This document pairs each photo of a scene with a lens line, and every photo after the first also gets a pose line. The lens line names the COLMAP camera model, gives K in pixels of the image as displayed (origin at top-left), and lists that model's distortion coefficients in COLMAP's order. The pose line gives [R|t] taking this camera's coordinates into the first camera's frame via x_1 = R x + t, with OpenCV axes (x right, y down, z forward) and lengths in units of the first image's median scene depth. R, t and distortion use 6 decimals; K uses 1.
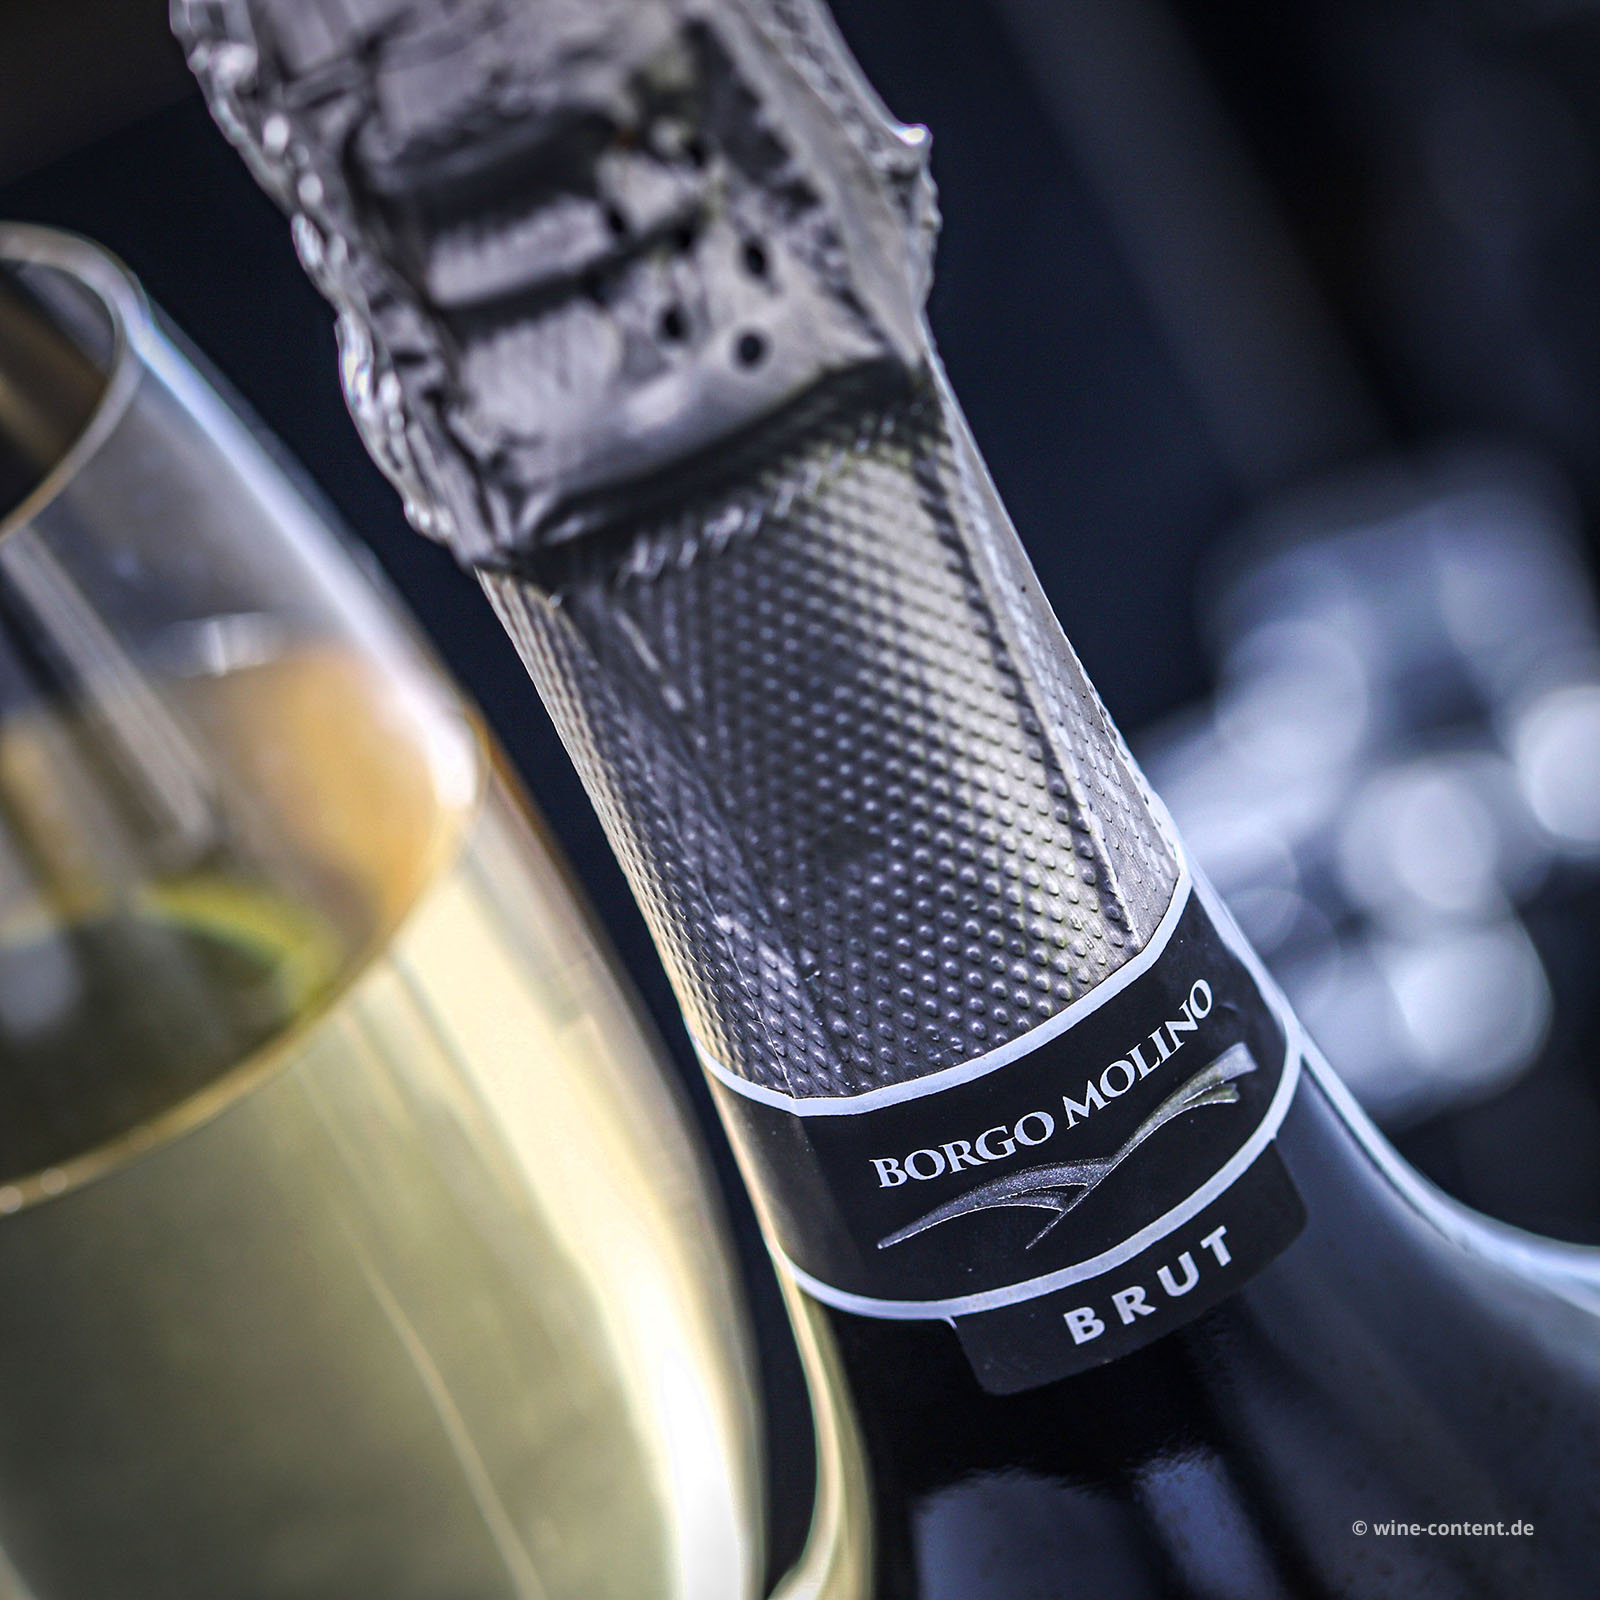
lens RADIAL K [[6942.3, 0, 800.2], [0, 6942.3, 799.7], [0, 0, 1]] dist [-0.062447, 0.000000]
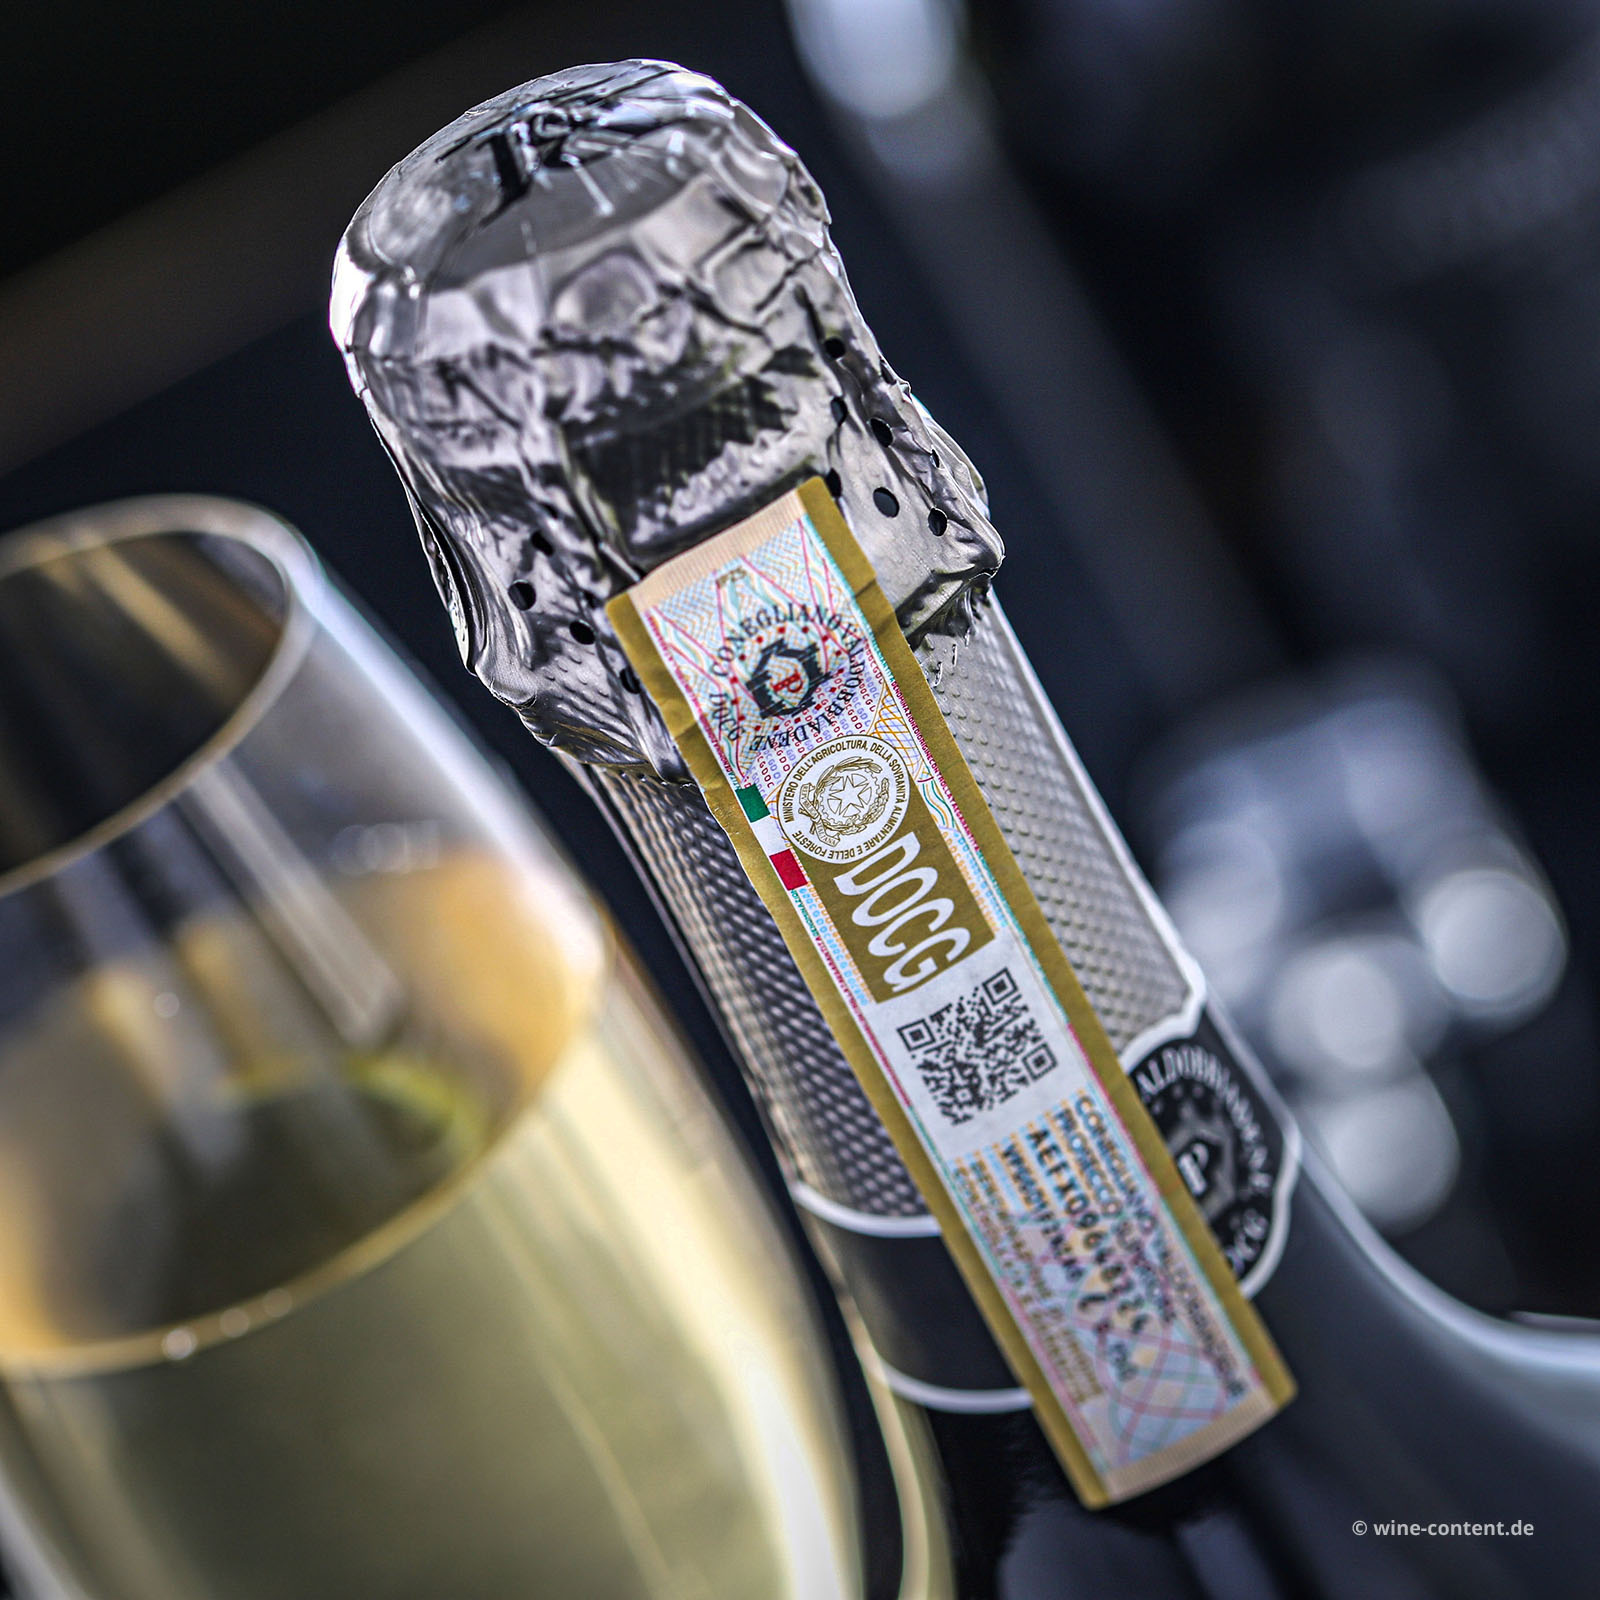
lens RADIAL K [[6942.3, 0, 799.8], [0, 6942.3, 800.4], [0, 0, 1]] dist [-0.062447, 0.000000]
pose [[0.999402, -0.030145, -0.016939, 0.007518], [0.029784, 0.999332, -0.021162, -0.004210], [0.017566, 0.020645, 0.999633, -0.182391]]
